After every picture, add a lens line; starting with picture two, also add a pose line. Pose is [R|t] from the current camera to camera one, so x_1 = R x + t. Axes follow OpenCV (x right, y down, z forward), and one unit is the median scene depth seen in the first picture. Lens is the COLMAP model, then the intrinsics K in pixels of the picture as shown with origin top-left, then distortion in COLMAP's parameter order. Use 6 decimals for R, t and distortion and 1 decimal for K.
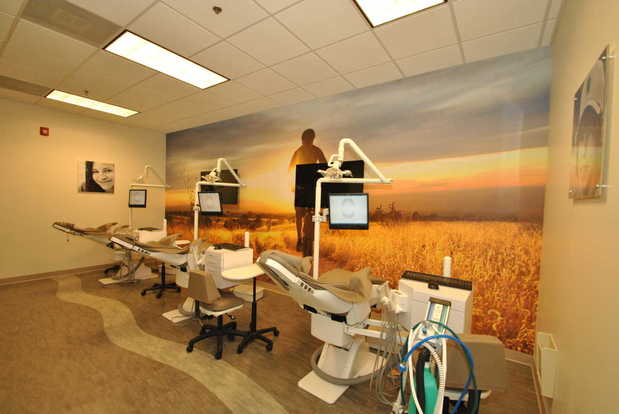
lens RADIAL K [[279.1, 0, 302.1], [0, 279.1, 208.7], [0, 0, 1]] dist [-0.001631, 0.000149]
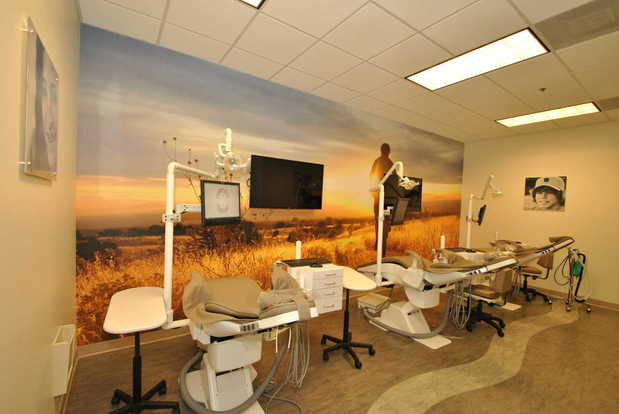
lens RADIAL K [[279.1, 0, 302.1], [0, 279.1, 208.7], [0, 0, 1]] dist [-0.001631, 0.000149]
pose [[0.321129, -0.051117, 0.945655, -1.080695], [-0.022861, 0.997833, 0.061701, -0.071200], [-0.946760, -0.041433, 0.319264, 0.859590]]
